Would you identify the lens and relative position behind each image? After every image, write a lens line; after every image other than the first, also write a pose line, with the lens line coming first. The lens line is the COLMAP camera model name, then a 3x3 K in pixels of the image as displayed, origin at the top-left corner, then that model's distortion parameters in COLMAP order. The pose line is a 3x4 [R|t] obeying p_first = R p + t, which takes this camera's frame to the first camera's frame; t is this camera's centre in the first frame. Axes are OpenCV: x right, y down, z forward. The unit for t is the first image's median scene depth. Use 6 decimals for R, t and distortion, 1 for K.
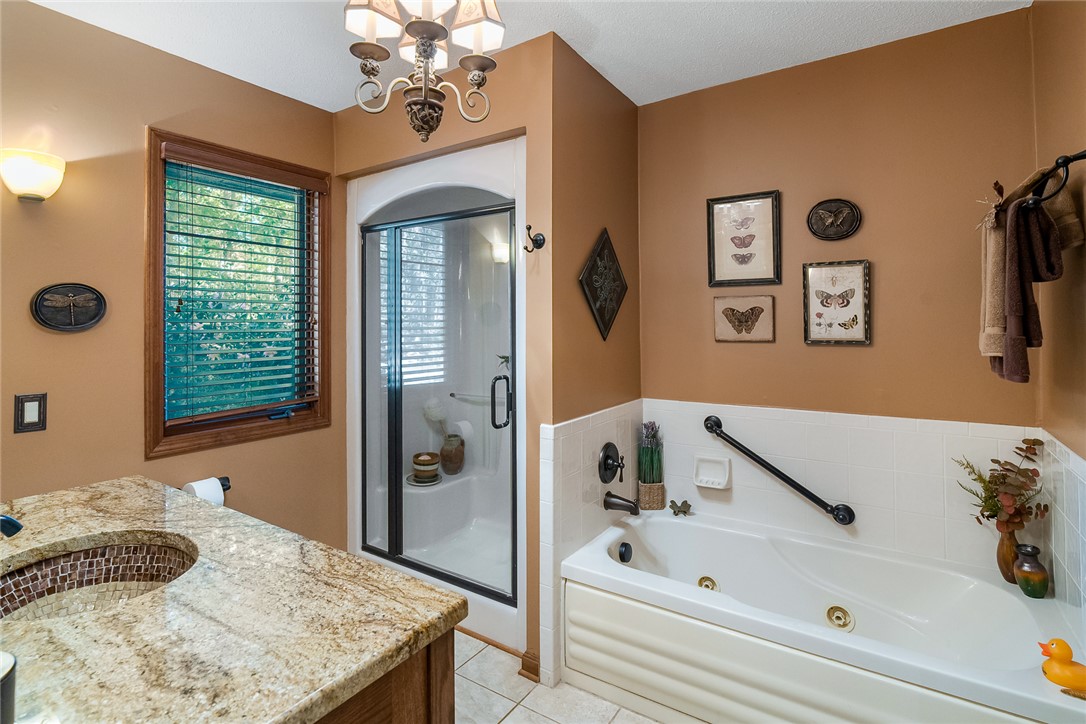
lens RADIAL K [[534.6, 0, 542.8], [0, 534.6, 324.4], [0, 0, 1]] dist [0.000684, 0.000164]
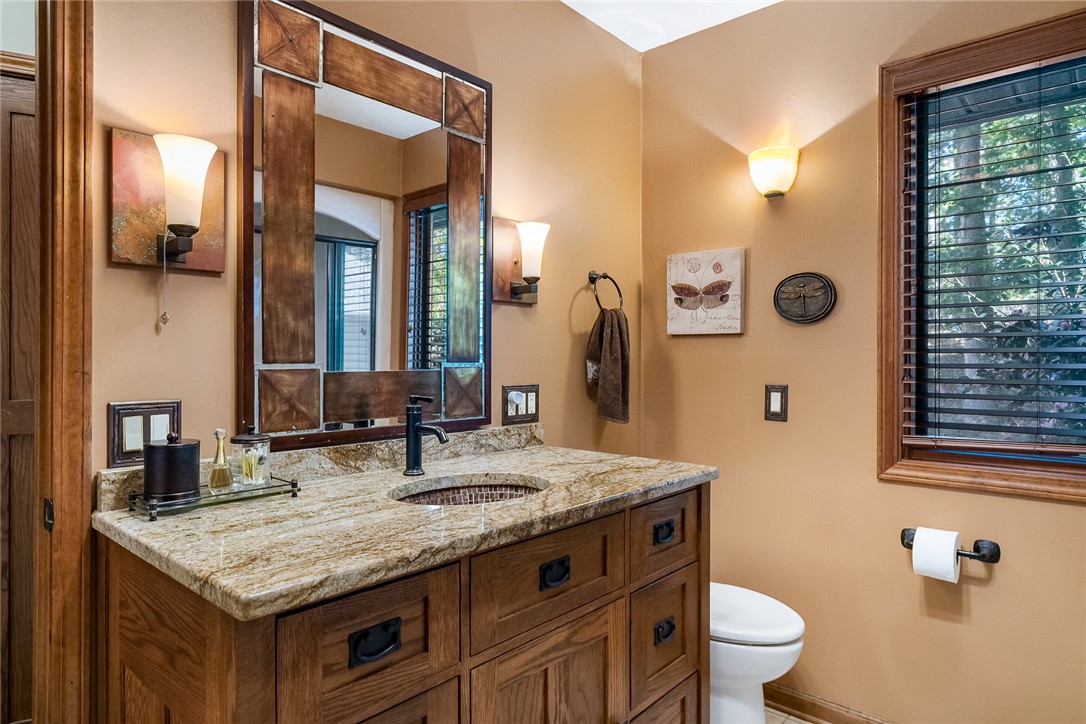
lens RADIAL K [[639.9, 0, 543.0], [0, 639.9, 362.0], [0, 0, 1]] dist [0.003323, 0.000862]
pose [[-0.142744, 0.009527, -0.989714, 0.637084], [0.002023, 0.999954, 0.009334, 0.139833], [0.989758, -0.000669, -0.142757, 1.384485]]
